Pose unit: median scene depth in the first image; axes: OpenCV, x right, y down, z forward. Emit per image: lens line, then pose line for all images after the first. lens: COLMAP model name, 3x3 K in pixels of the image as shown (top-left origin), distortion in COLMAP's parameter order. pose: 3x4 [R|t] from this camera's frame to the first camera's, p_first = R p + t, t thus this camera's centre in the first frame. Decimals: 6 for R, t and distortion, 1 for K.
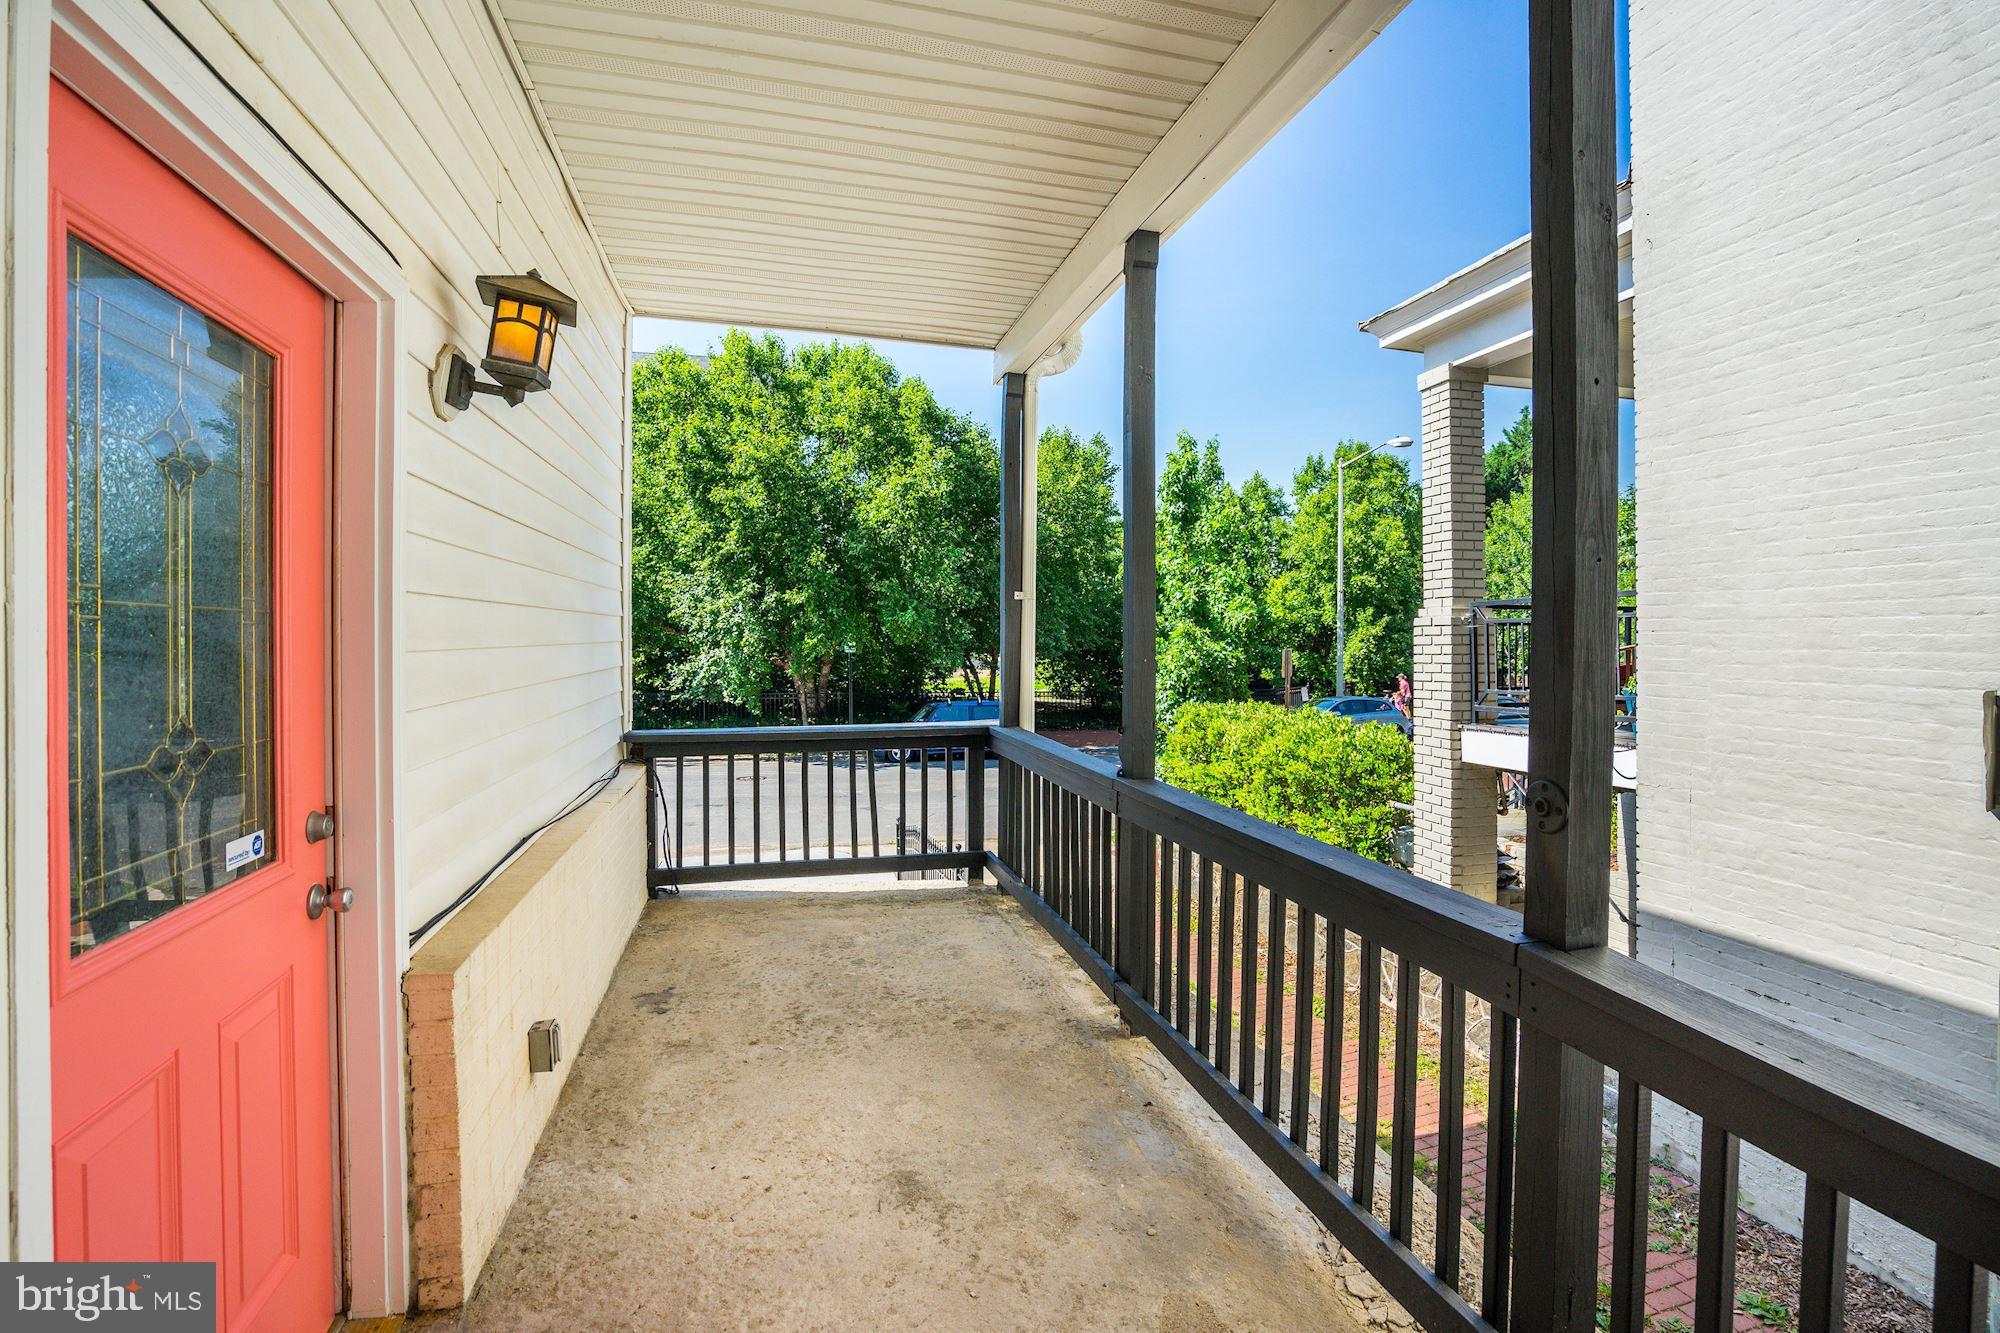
lens RADIAL K [[916.7, 0, 1011.4], [0, 916.7, 662.0], [0, 0, 1]] dist [-0.016167, 0.003966]
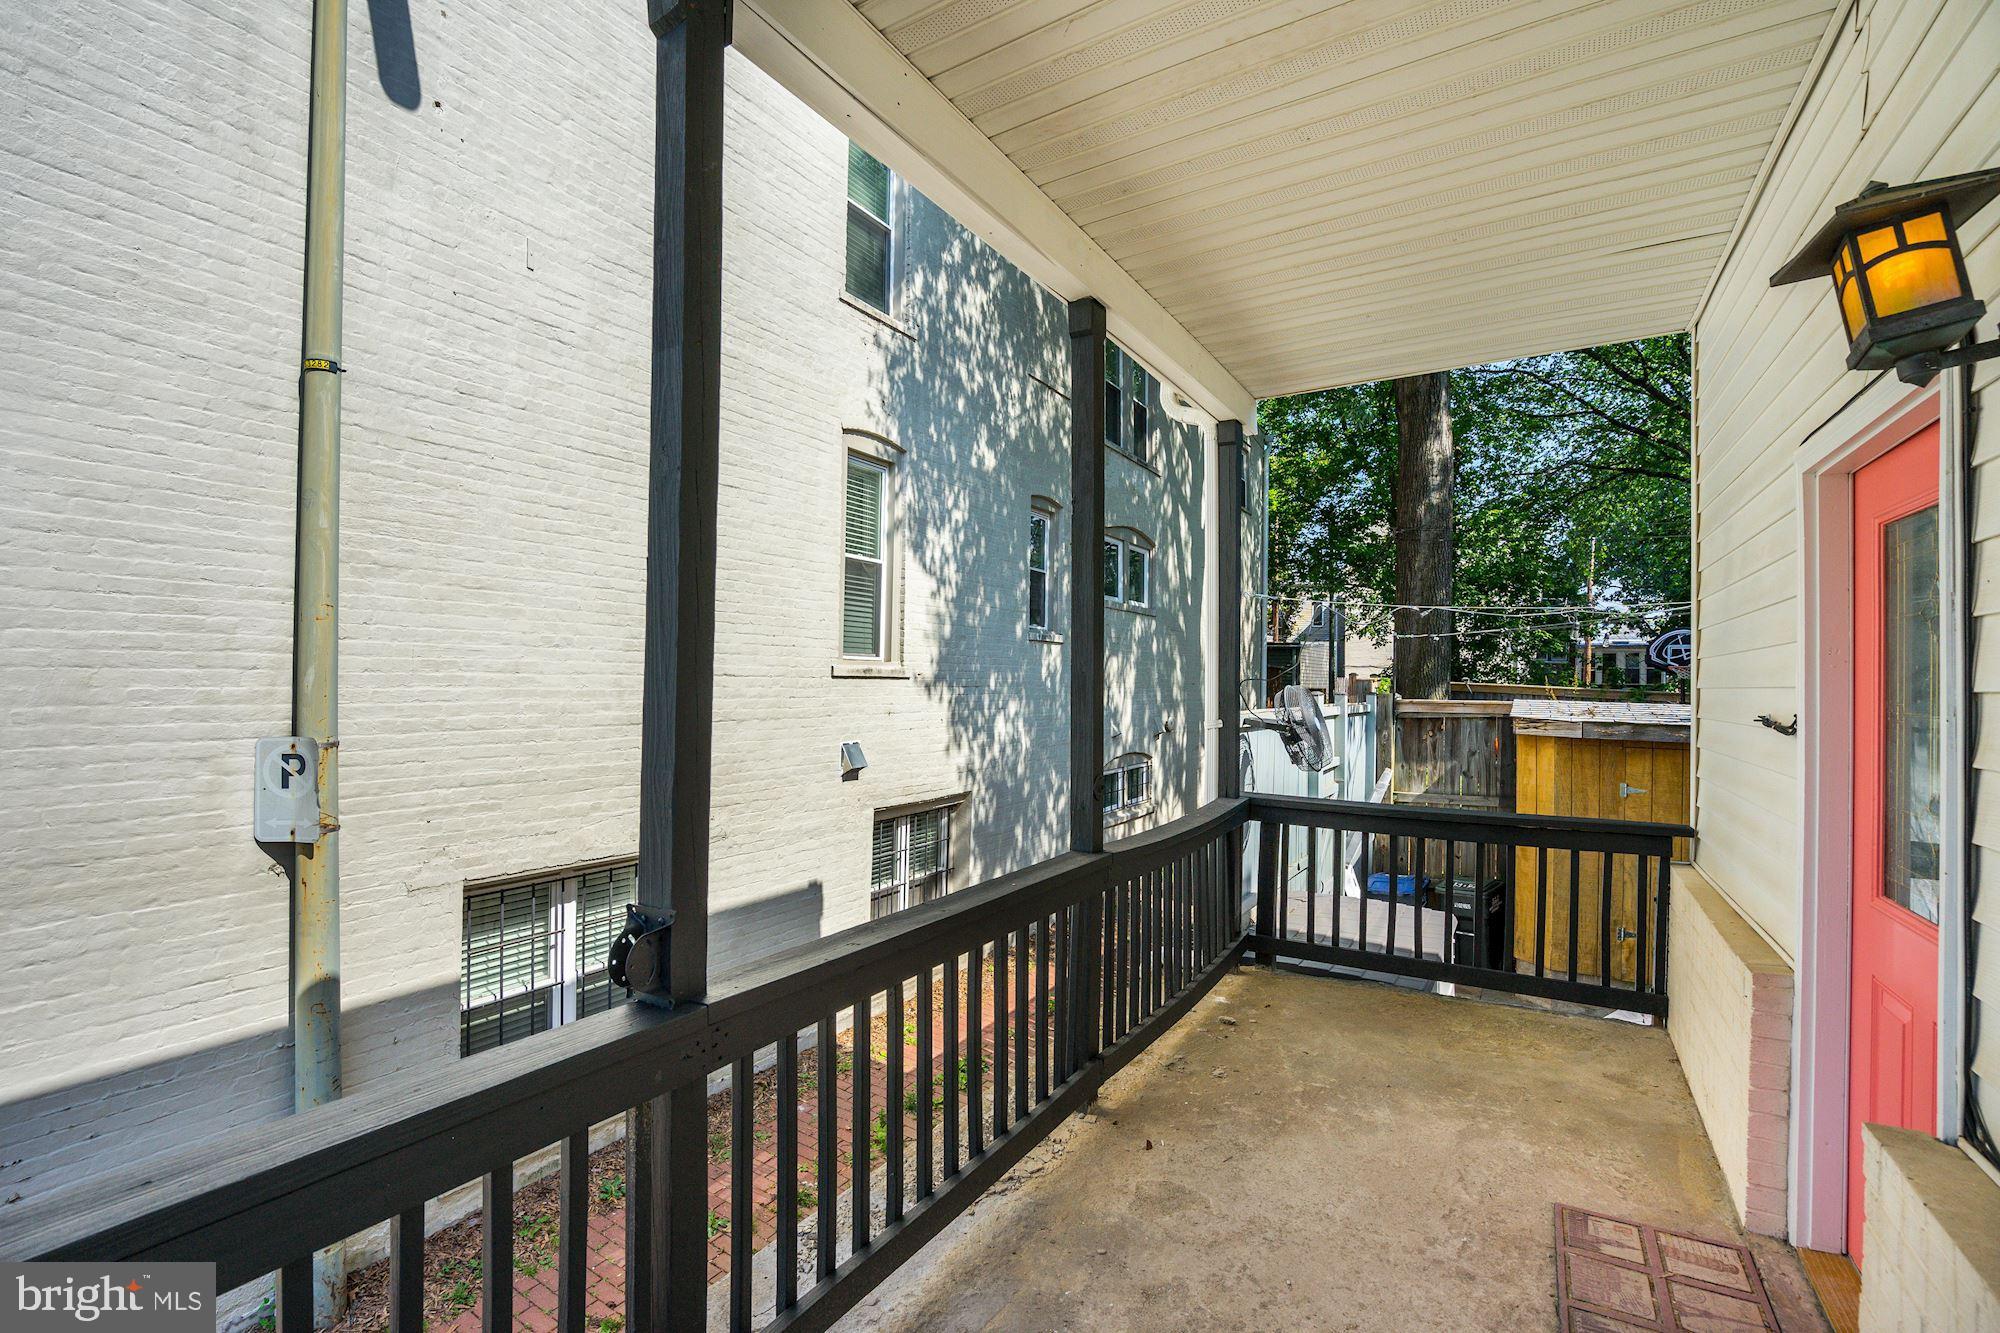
lens RADIAL K [[916.7, 0, 1009.3], [0, 916.7, 667.6], [0, 0, 1]] dist [-0.016167, 0.003966]
pose [[-0.685492, -0.007388, 0.728042, -0.328976], [0.000708, 0.999941, 0.010814, -0.062512], [-0.728080, 0.007929, -0.685447, 1.032745]]
